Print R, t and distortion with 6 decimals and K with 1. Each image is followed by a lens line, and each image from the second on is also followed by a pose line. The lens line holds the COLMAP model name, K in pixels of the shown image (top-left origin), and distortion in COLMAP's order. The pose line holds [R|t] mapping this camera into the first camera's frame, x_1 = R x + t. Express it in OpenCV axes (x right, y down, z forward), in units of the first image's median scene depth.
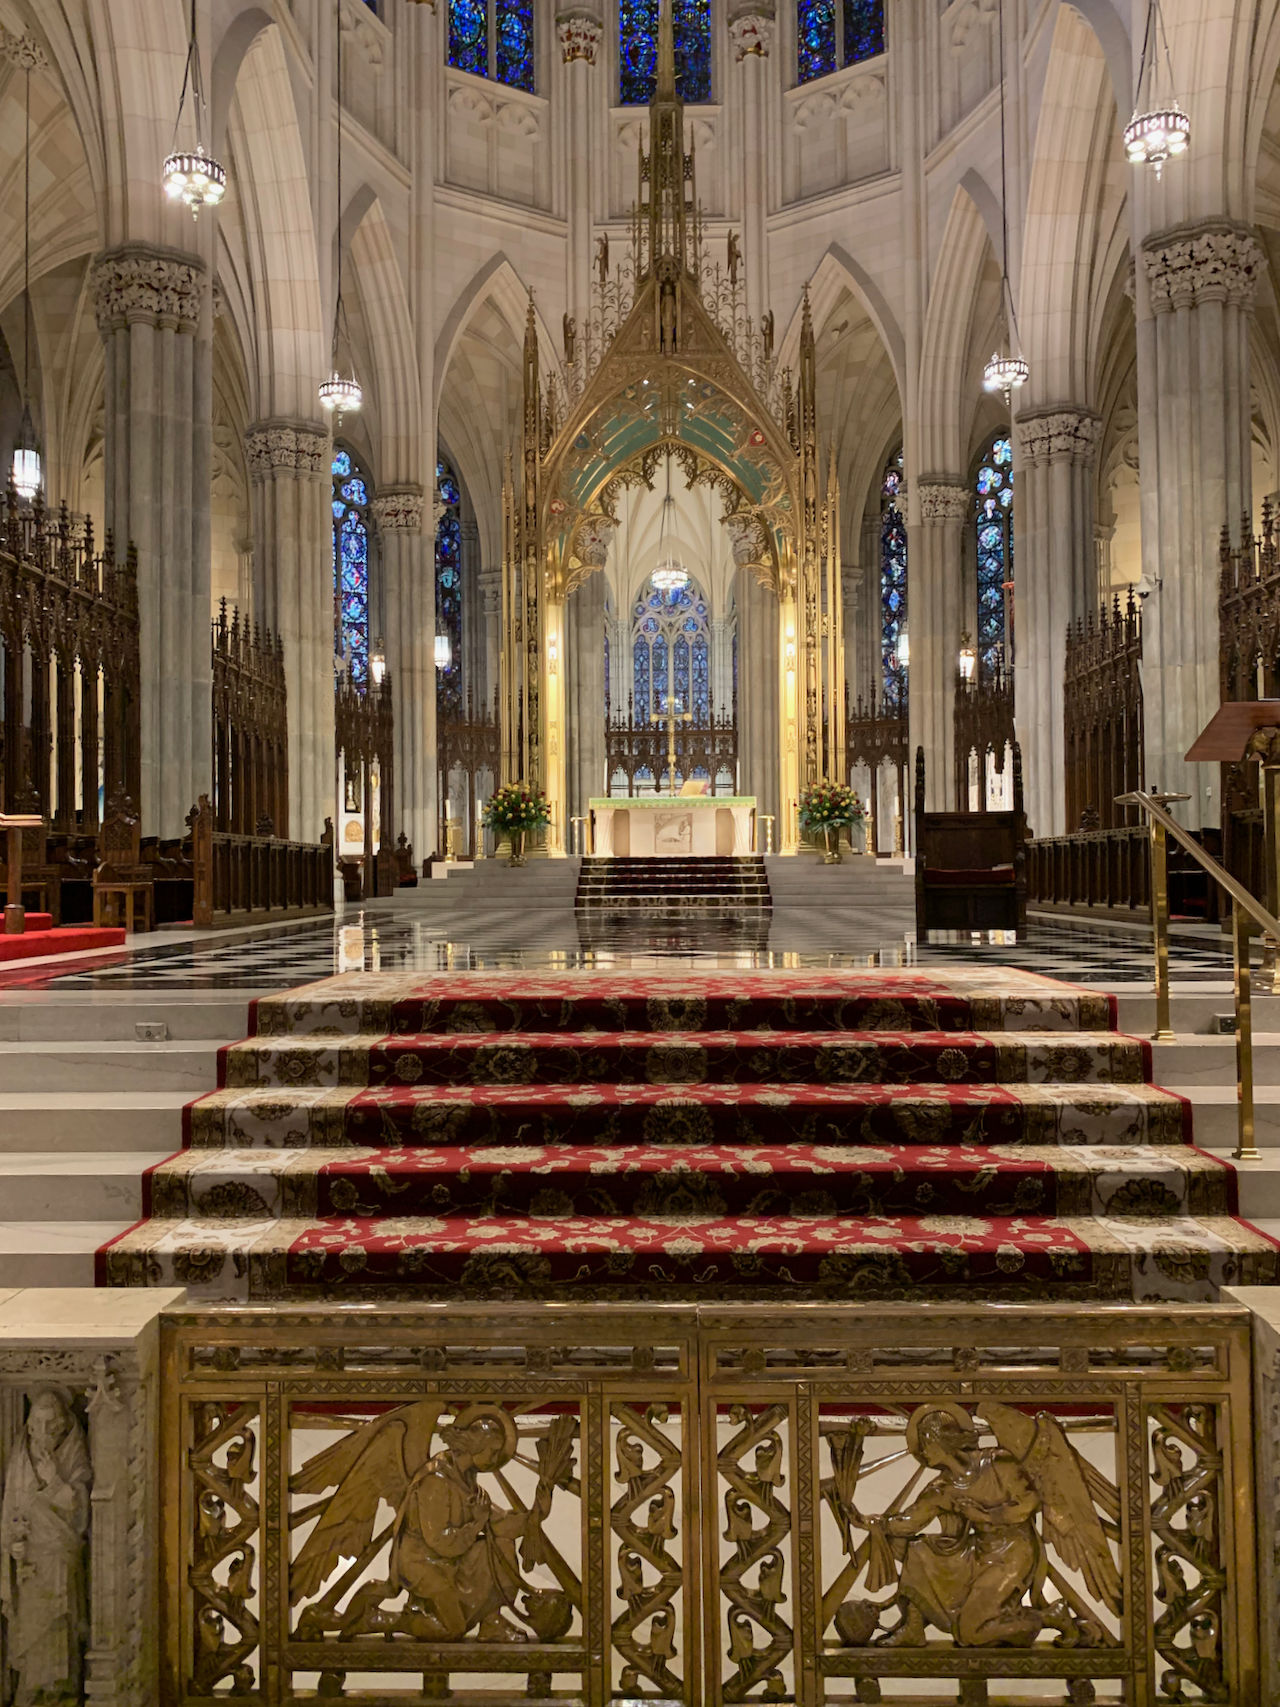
lens RADIAL K [[1309.3, 0, 628.0], [0, 1309.3, 903.7], [0, 0, 1]] dist [0.045791, -0.070426]
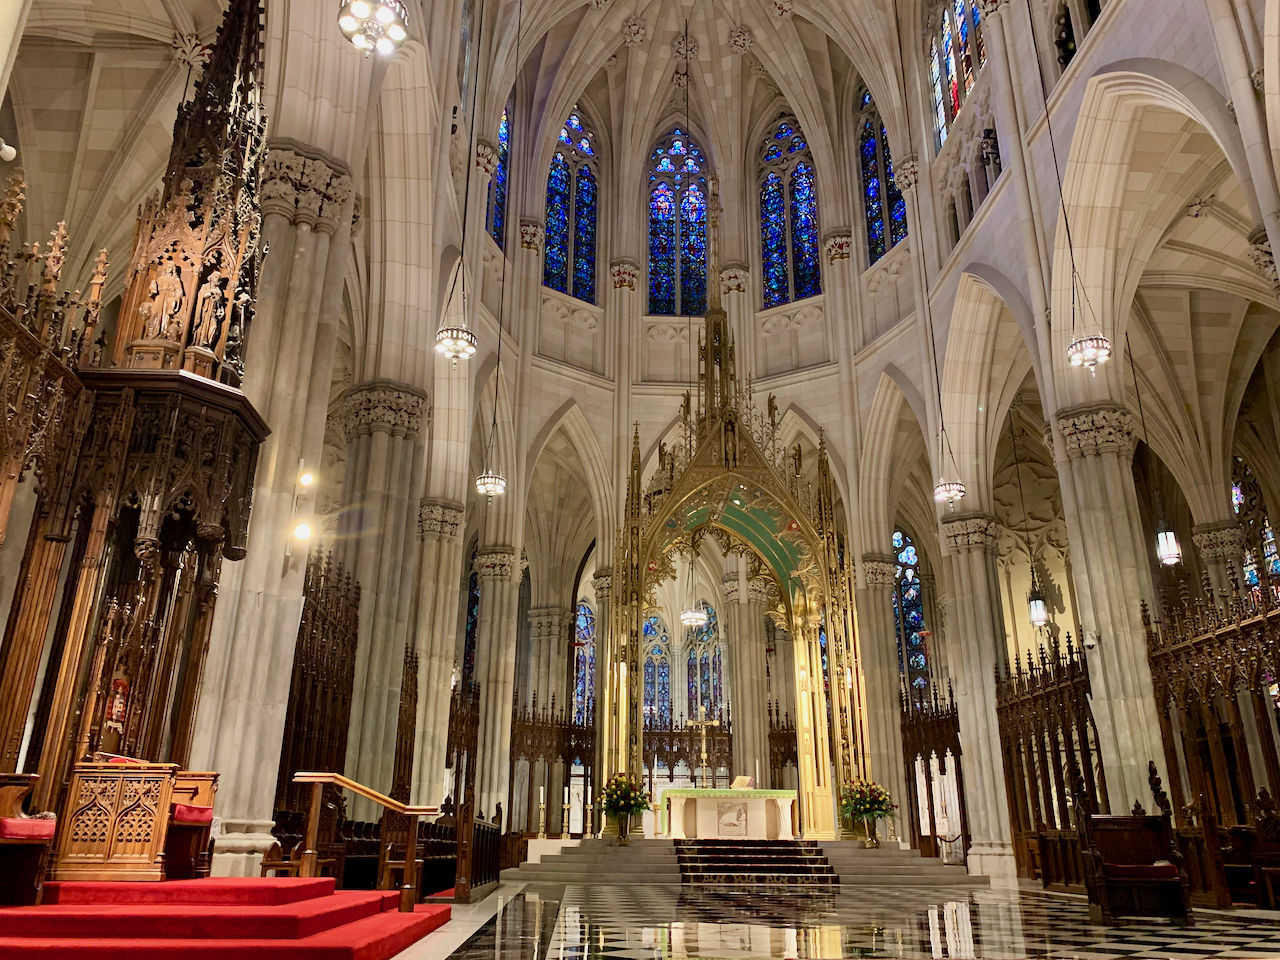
lens RADIAL K [[981.8, 0, 638.4], [0, 981.8, 510.4], [0, 0, 1]] dist [0.045791, -0.070426]
pose [[0.996731, 0.042373, 0.068787, -0.118828], [-0.016271, 0.939260, -0.342820, -0.005567], [-0.079135, 0.340580, 0.936879, 0.019729]]
